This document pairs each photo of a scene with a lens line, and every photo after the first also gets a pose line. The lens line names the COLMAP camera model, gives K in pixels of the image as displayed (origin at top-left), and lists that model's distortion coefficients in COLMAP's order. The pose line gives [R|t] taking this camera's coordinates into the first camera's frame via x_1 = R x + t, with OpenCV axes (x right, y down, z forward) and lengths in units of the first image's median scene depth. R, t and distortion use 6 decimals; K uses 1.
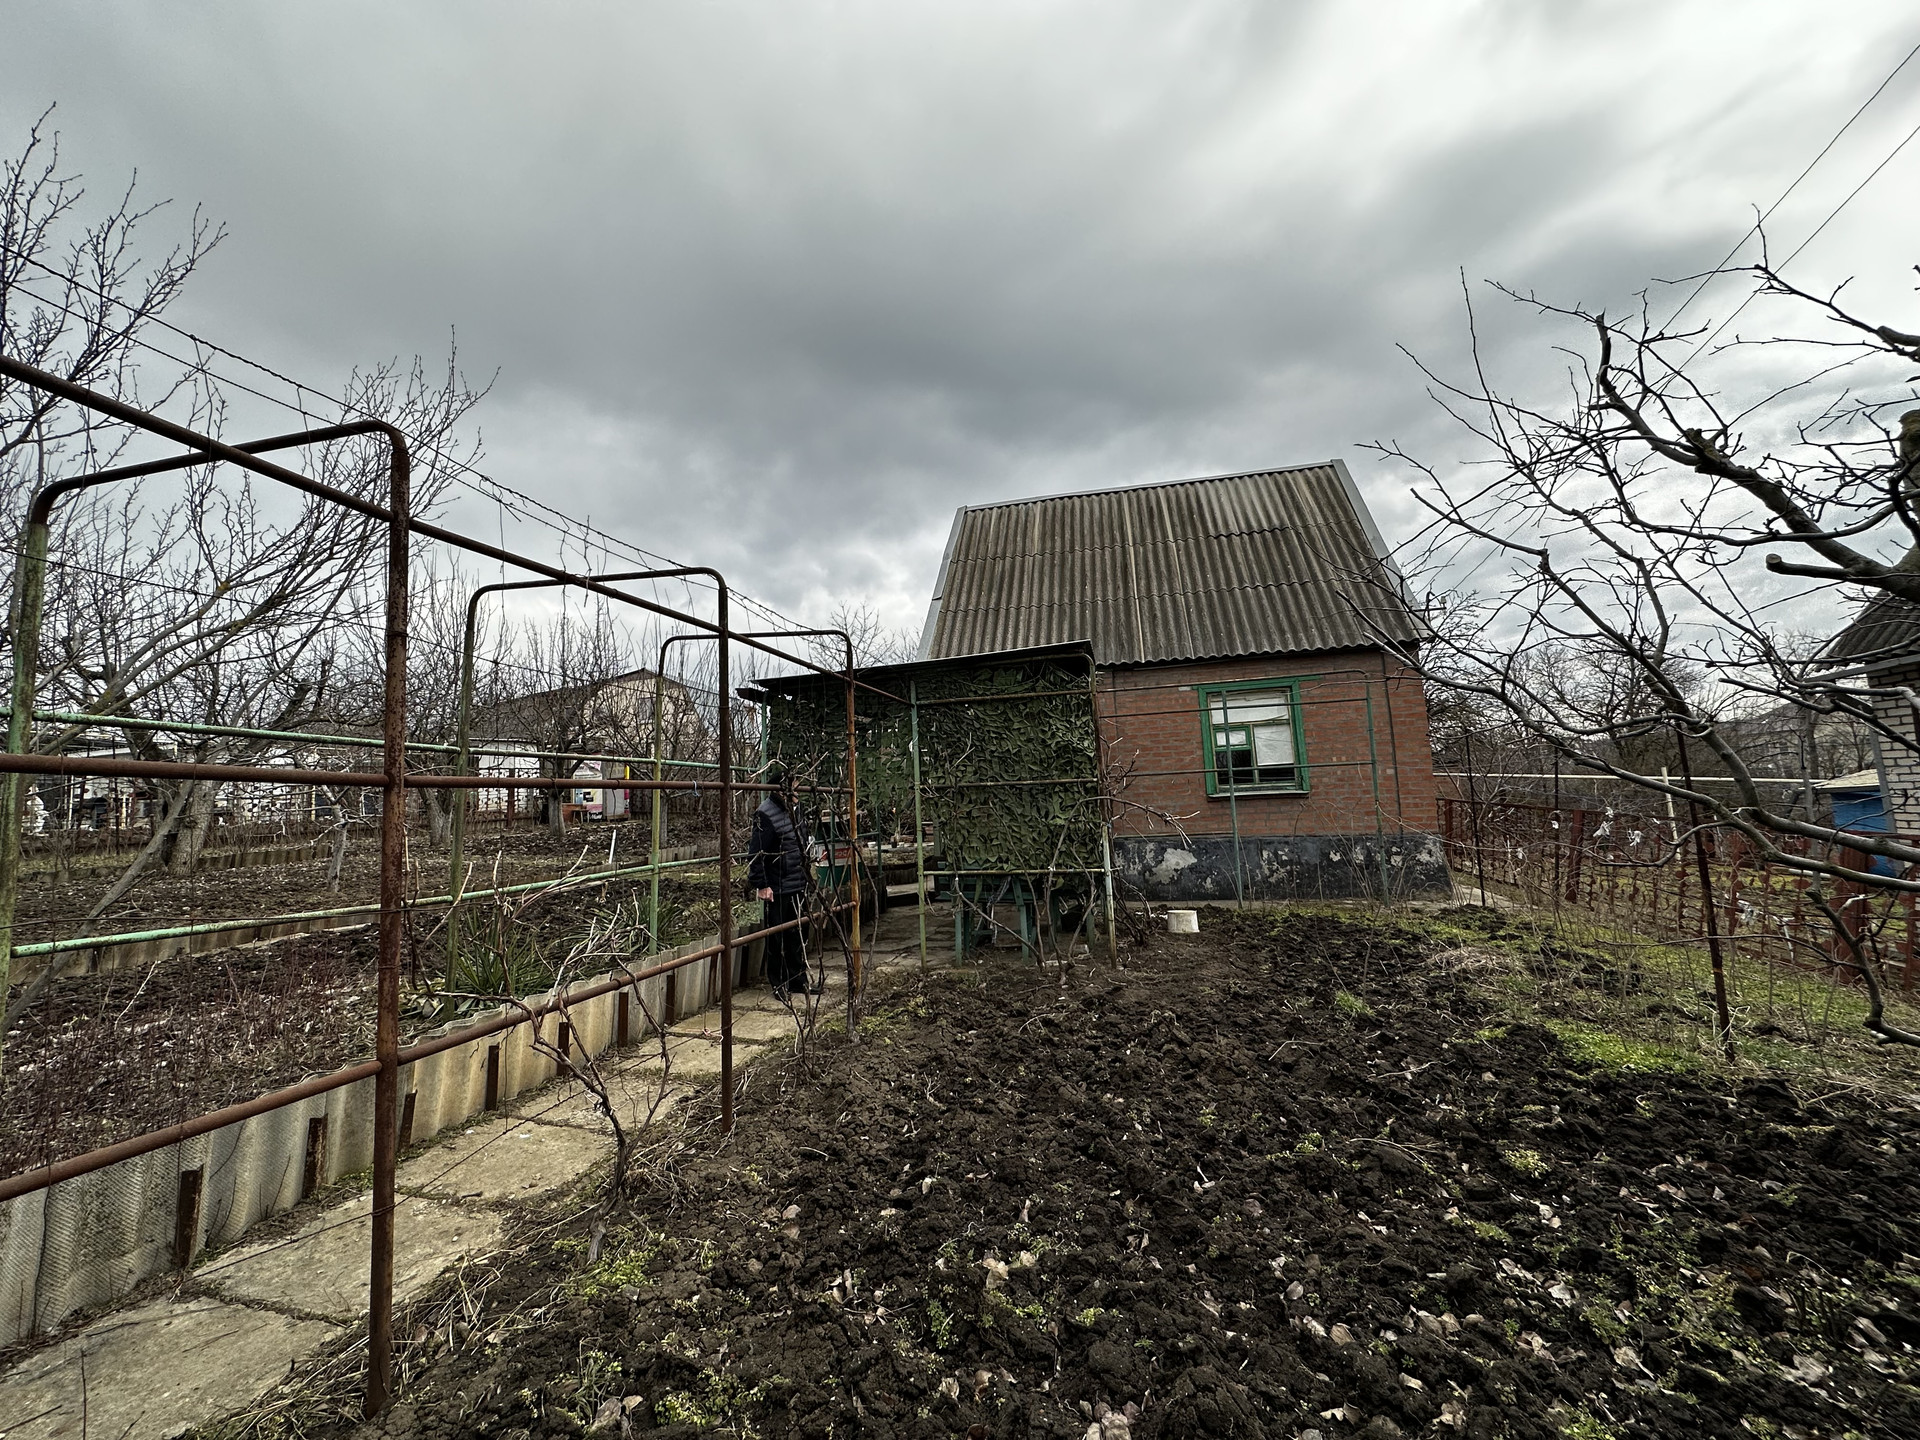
lens RADIAL K [[763.1, 0, 960.0], [0, 763.1, 720.0], [0, 0, 1]] dist [-0.001470, -0.000035]
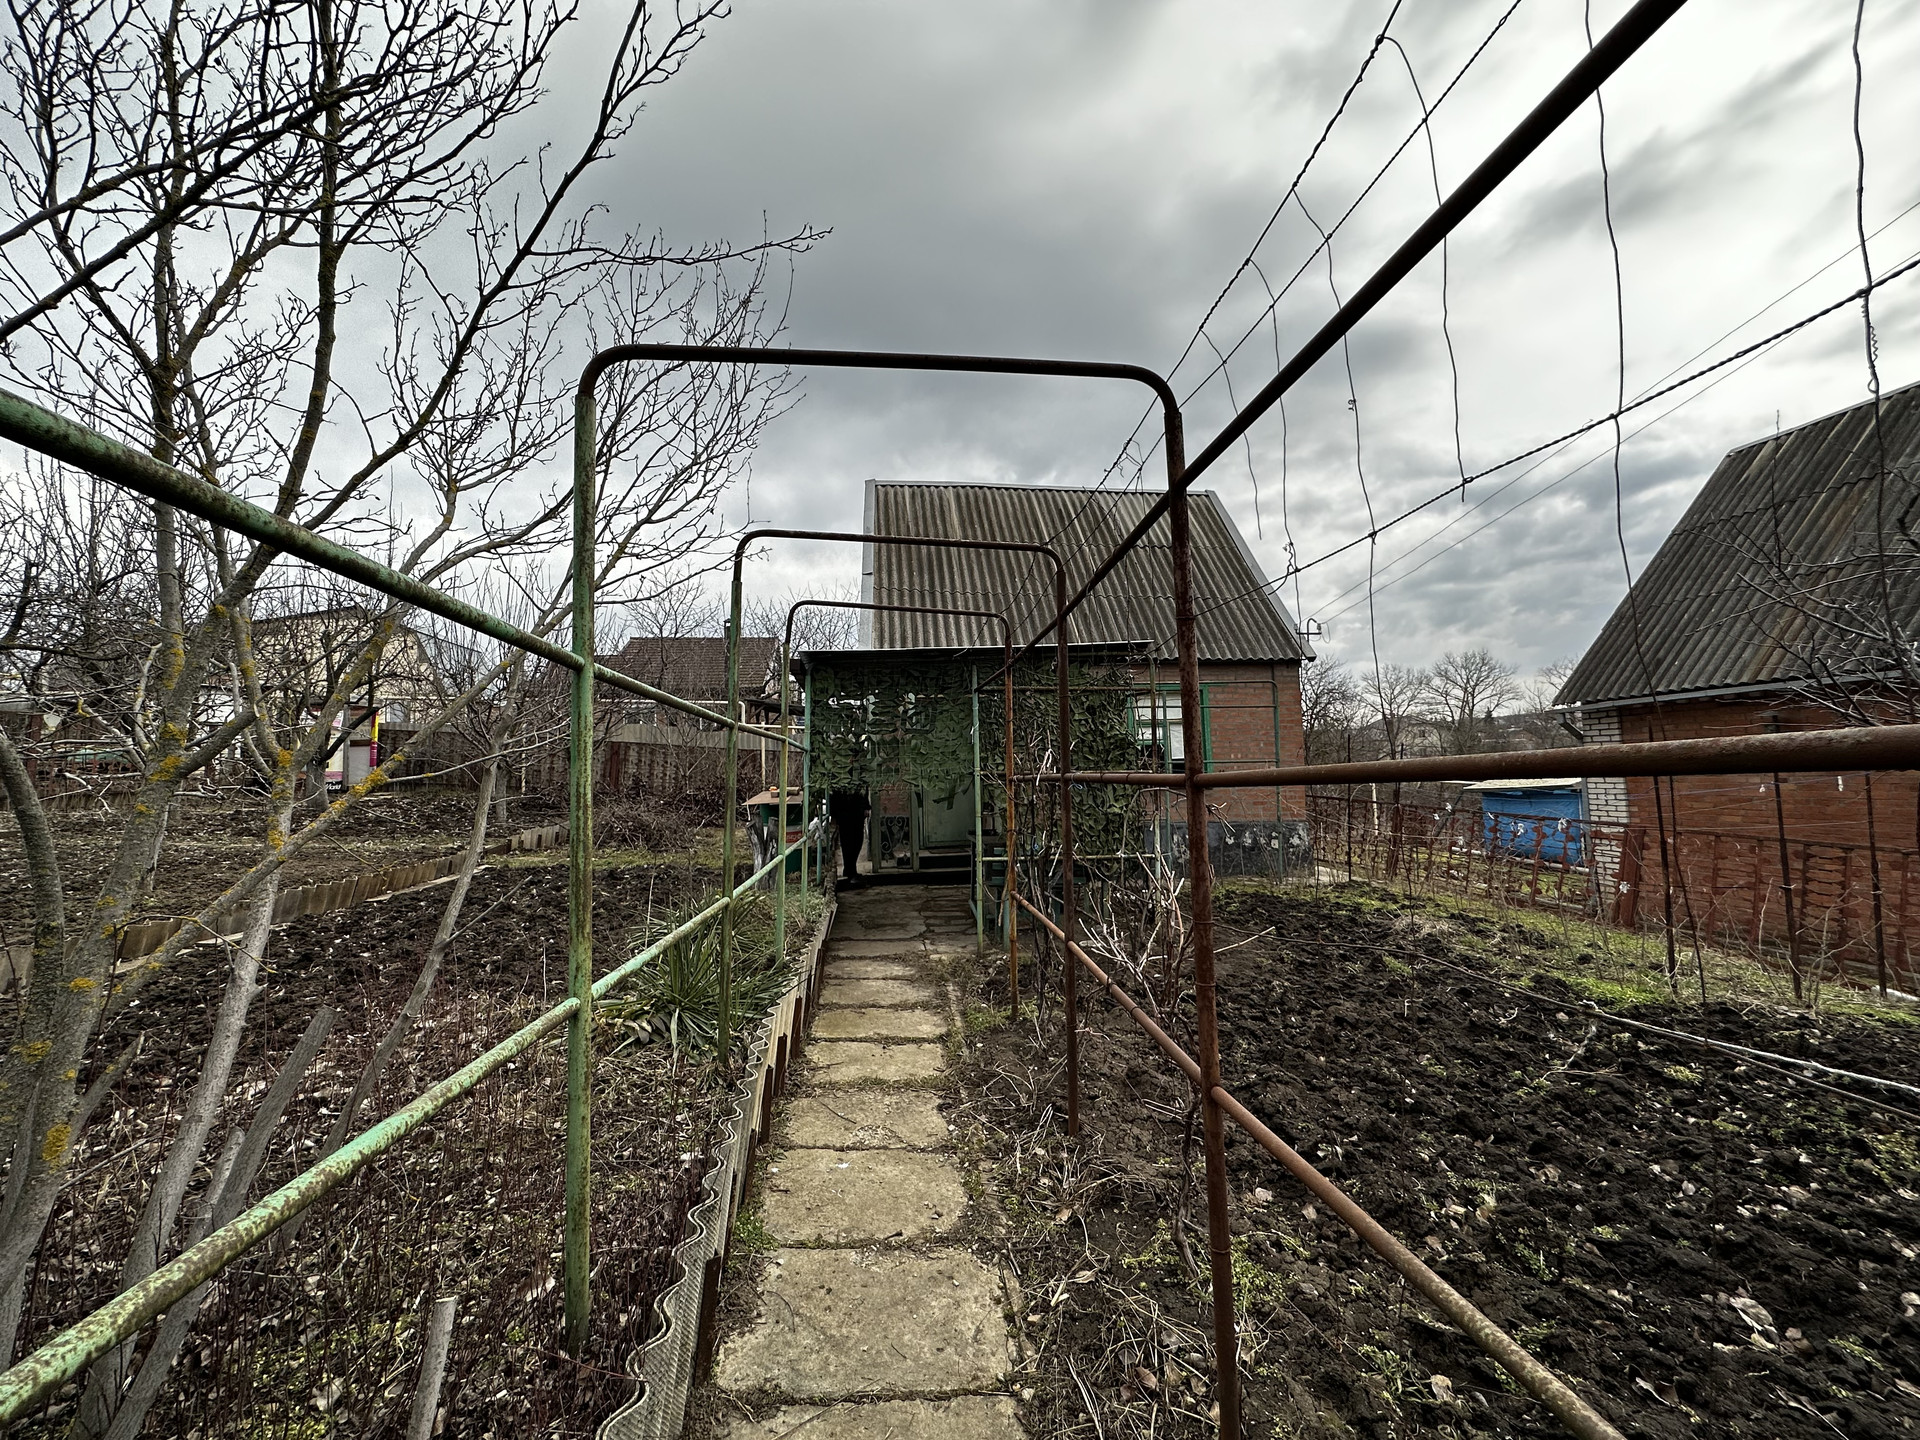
lens RADIAL K [[763.1, 0, 960.0], [0, 763.1, 720.0], [0, 0, 1]] dist [-0.001470, -0.000035]
pose [[0.942072, 0.052230, 0.331320, -0.319817], [-0.061382, 0.997966, 0.017211, 0.003054], [-0.329747, -0.036551, 0.943361, 0.059150]]
